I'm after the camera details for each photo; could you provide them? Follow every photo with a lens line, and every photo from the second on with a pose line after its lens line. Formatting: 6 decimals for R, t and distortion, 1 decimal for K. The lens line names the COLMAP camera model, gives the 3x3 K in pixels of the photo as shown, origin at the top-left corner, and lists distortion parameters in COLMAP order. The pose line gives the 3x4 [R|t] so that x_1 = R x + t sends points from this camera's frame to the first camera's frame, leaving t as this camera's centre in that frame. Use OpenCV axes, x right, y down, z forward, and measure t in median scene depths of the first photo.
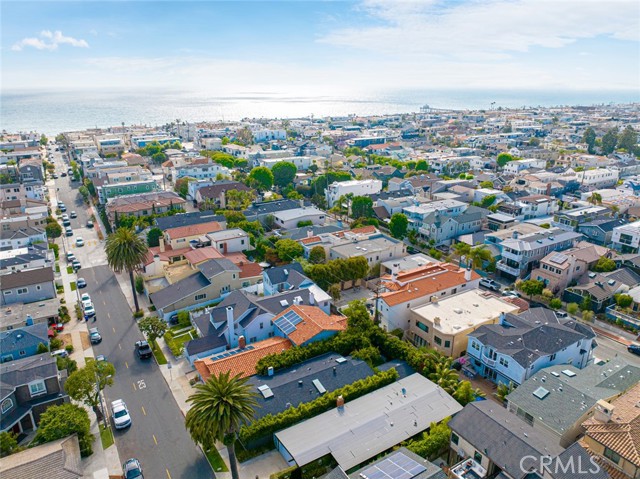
lens RADIAL K [[449.7, 0, 320.0], [0, 449.7, 239.5], [0, 0, 1]] dist [-0.041706, 0.011080]
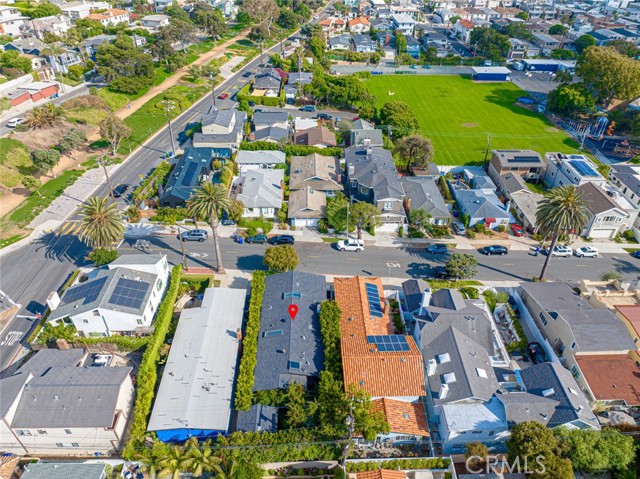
lens RADIAL K [[449.7, 0, 320.0], [0, 449.7, 239.5], [0, 0, 1]] dist [-0.041706, 0.011080]
pose [[-0.503186, 0.507531, -0.699440, 0.301969], [-0.297080, 0.658451, 0.691510, -0.296370], [0.811509, 0.555748, -0.180546, 0.649352]]
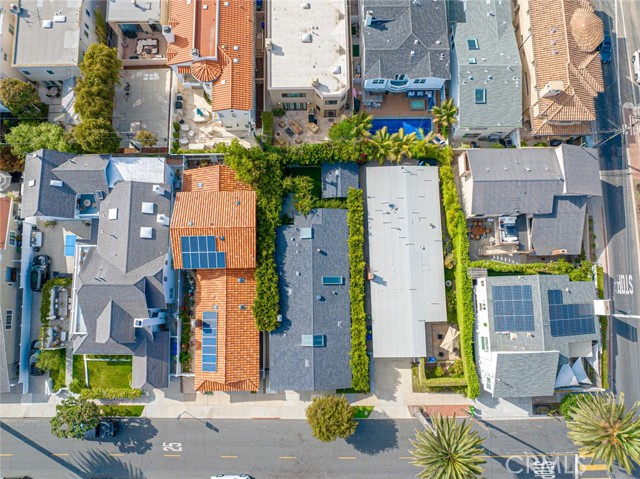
lens RADIAL K [[449.7, 0, 320.0], [0, 449.7, 239.5], [0, 0, 1]] dist [-0.041706, 0.011080]
pose [[0.509139, -0.851782, 0.123472, -0.030422], [0.275396, 0.297142, 0.914256, -0.279385], [-0.815435, -0.431480, 0.385863, 0.407361]]
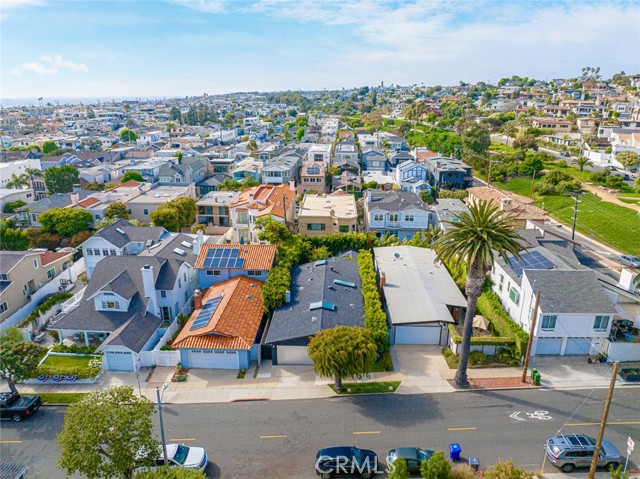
lens RADIAL K [[449.7, 0, 320.0], [0, 449.7, 239.5], [0, 0, 1]] dist [-0.041706, 0.011080]
pose [[0.554951, -0.257528, 0.791018, -0.391145], [0.272034, 0.954777, 0.119993, 0.073303], [-0.786147, 0.148594, 0.599911, 0.285615]]
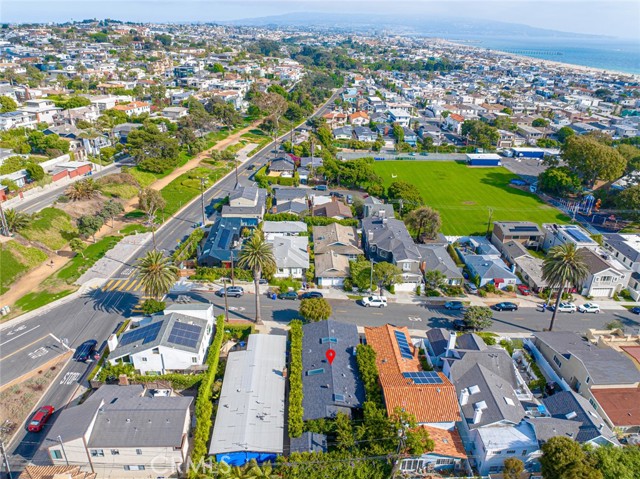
lens RADIAL K [[457.7, 0, 320.0], [0, 457.7, 239.5], [0, 0, 1]] dist [-0.040011, 0.003762]
pose [[-0.489079, 0.360826, -0.794107, 0.424778], [-0.309763, 0.779226, 0.544843, -0.295763], [0.815383, 0.512456, -0.269333, 0.645711]]
